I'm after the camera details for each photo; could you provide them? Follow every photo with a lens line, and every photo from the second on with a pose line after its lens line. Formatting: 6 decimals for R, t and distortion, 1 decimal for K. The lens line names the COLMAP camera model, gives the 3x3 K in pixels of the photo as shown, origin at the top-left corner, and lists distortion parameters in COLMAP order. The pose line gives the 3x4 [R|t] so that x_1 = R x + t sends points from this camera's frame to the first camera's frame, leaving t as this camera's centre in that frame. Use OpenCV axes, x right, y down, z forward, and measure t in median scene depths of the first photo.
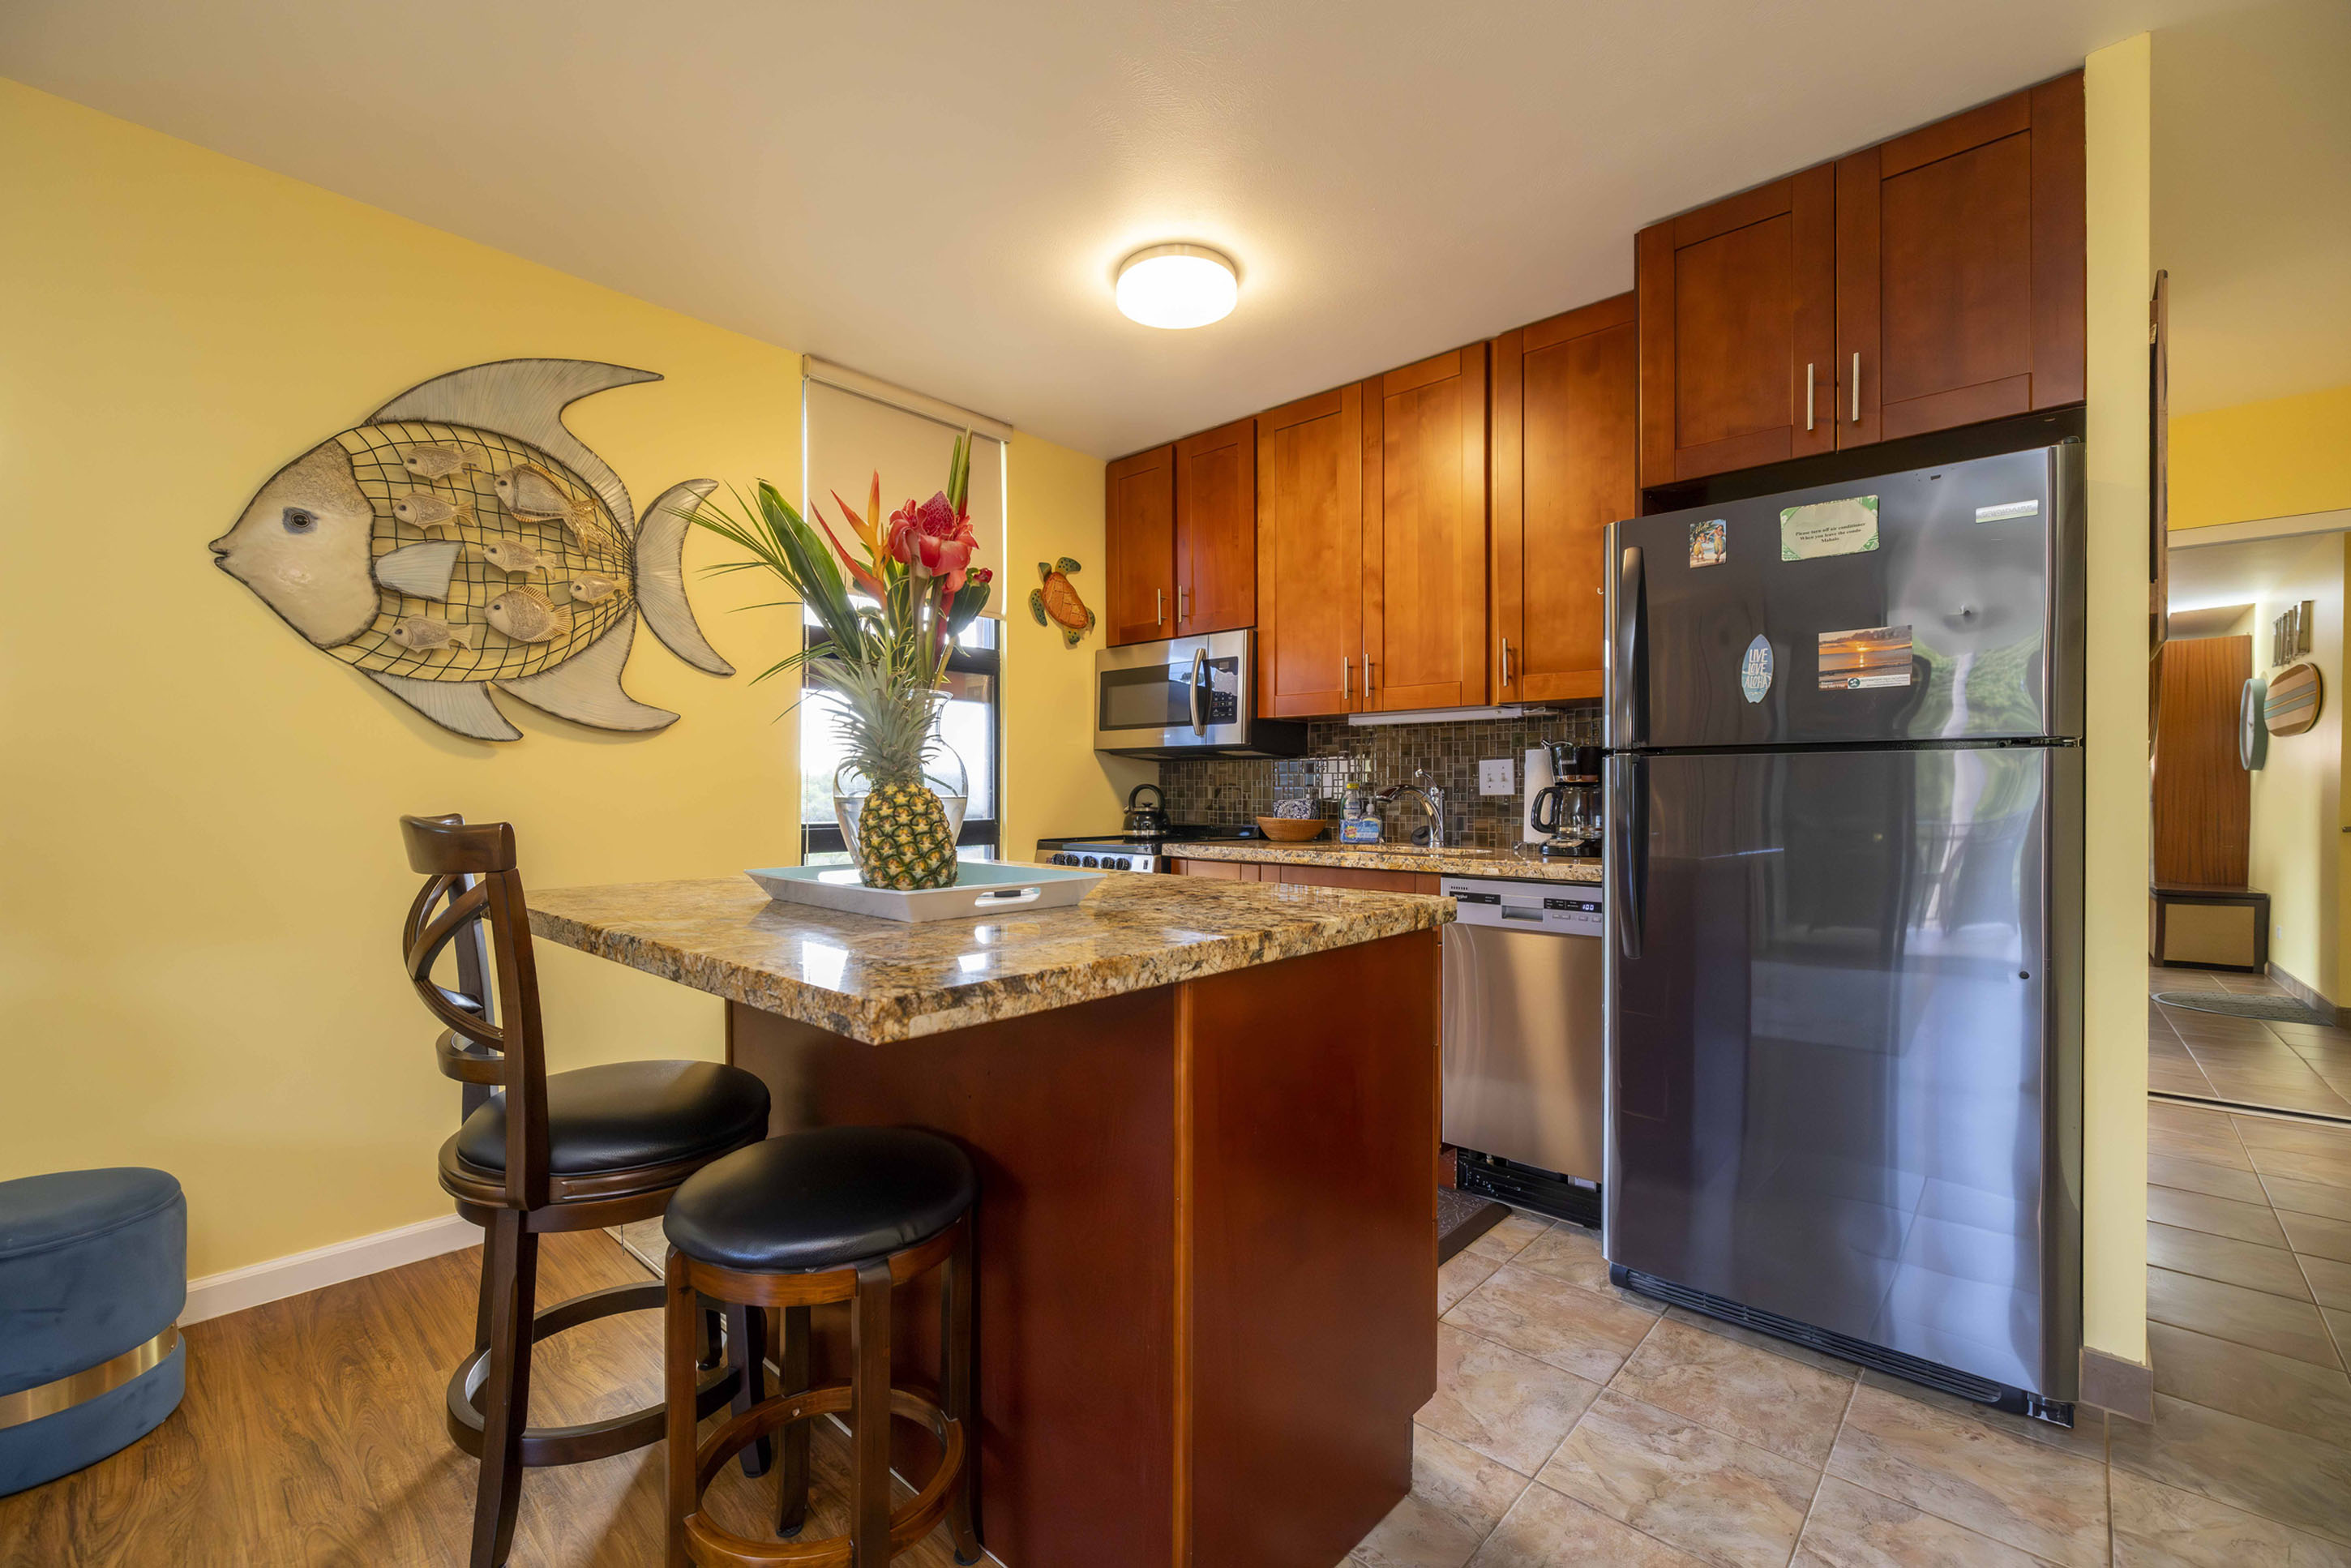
lens RADIAL K [[998.8, 0, 1163.9], [0, 998.8, 792.5], [0, 0, 1]] dist [-0.000605, 0.000008]
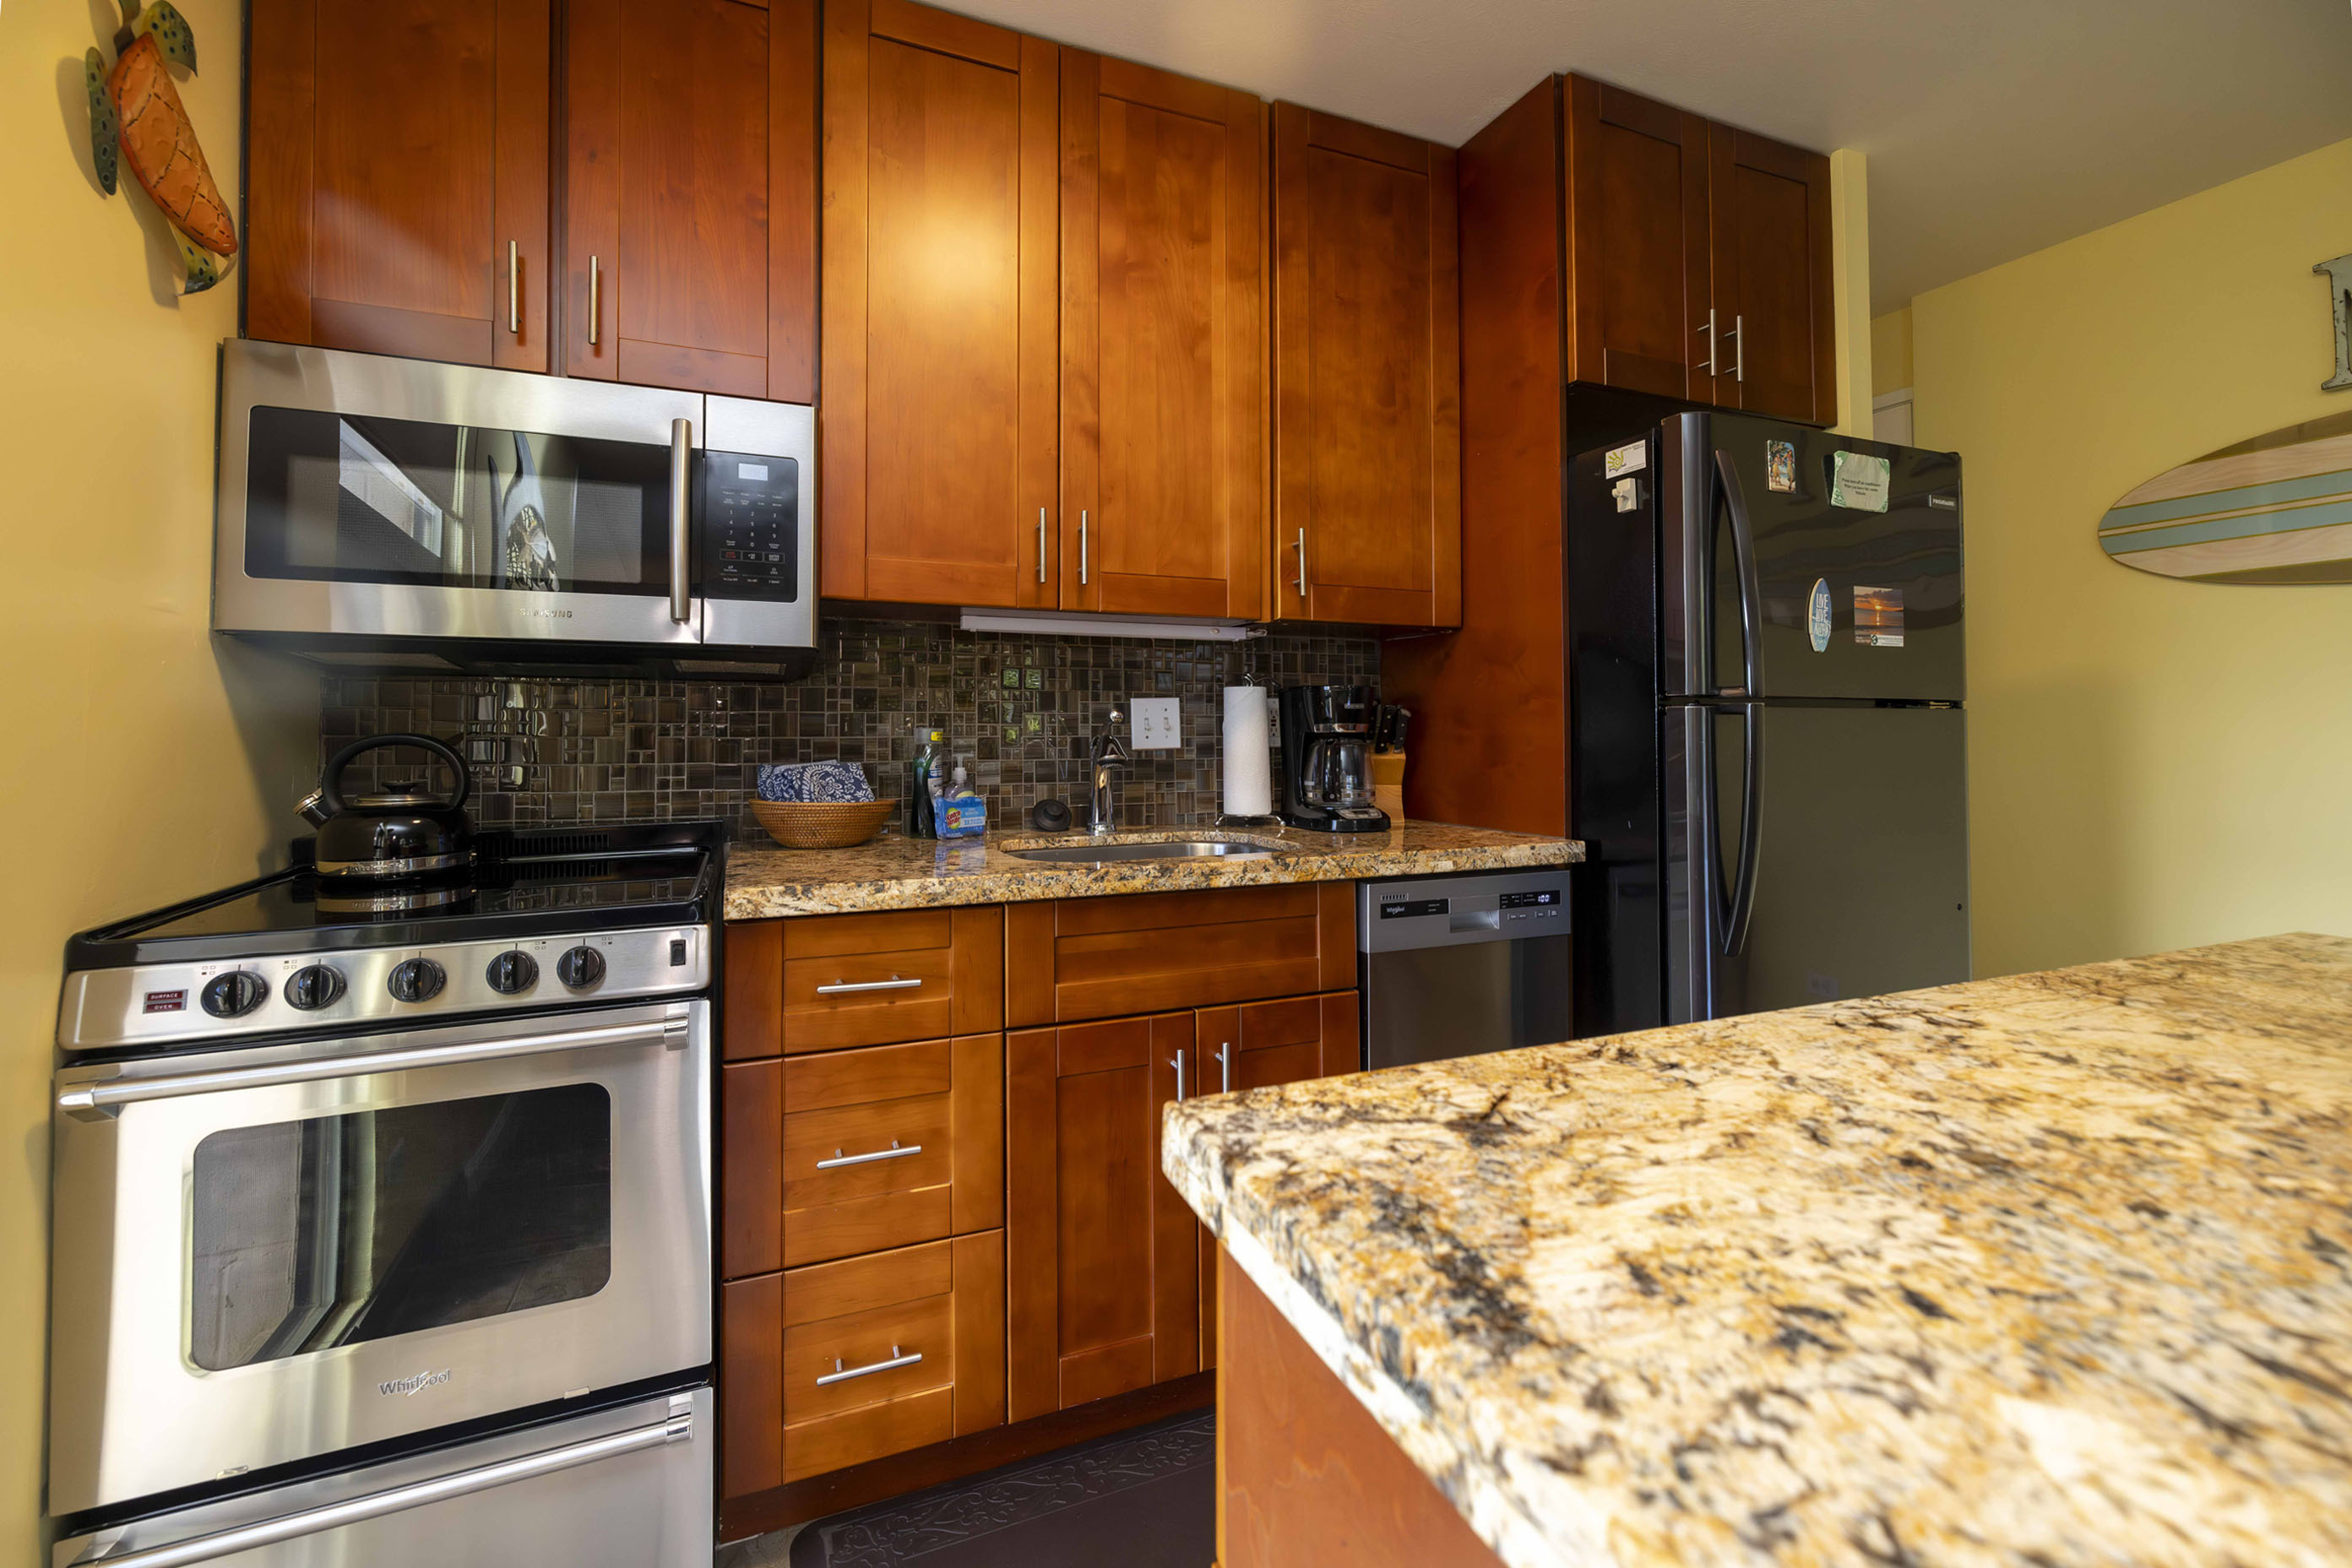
lens RADIAL K [[1012.7, 0, 1181.3], [0, 1012.7, 719.7], [0, 0, 1]] dist [0.001479, 0.000210]
pose [[0.397945, 0.014912, 0.917288, -0.361620], [0.013242, 0.999670, -0.021996, -0.002312], [-0.917314, 0.020900, 0.397616, 0.827598]]
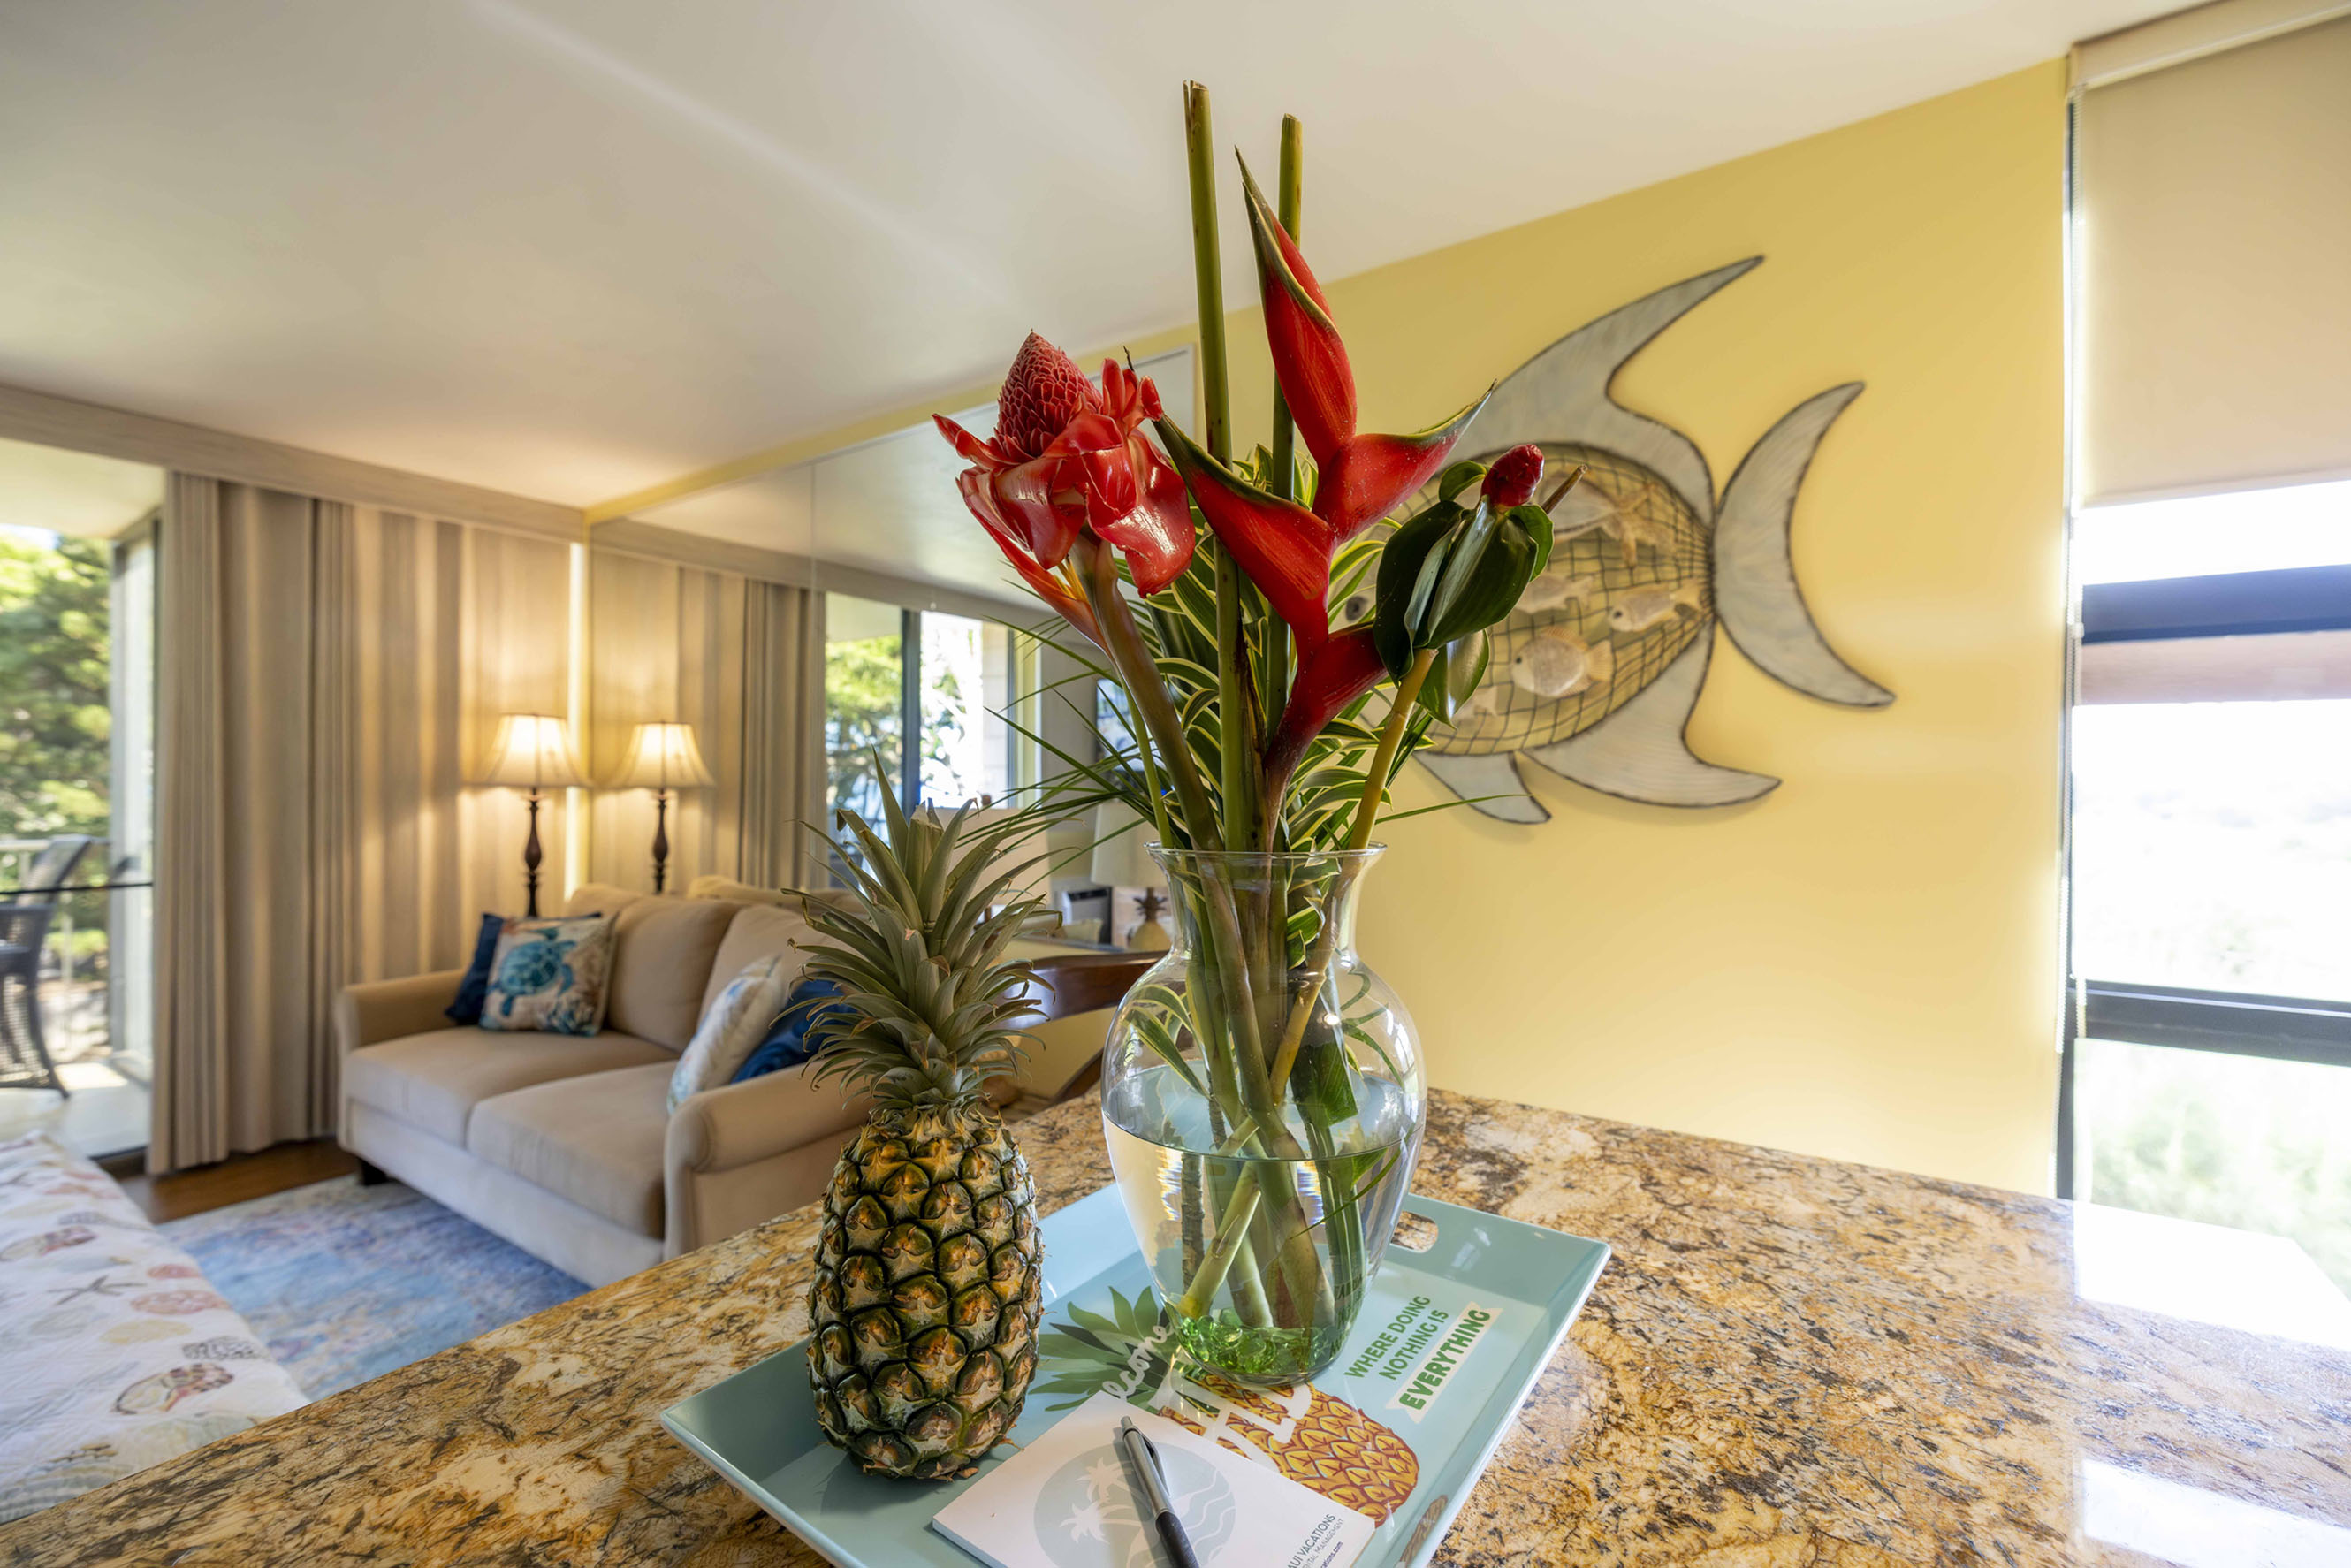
lens RADIAL K [[991.6, 0, 1175.5], [0, 991.6, 784.0], [0, 0, 1]] dist [-0.002168, -0.000131]
pose [[0.145266, -0.000535, -0.989392, 0.079957], [-0.003669, 0.999993, -0.001079, -0.072829], [0.989386, 0.003787, 0.145263, 0.533057]]
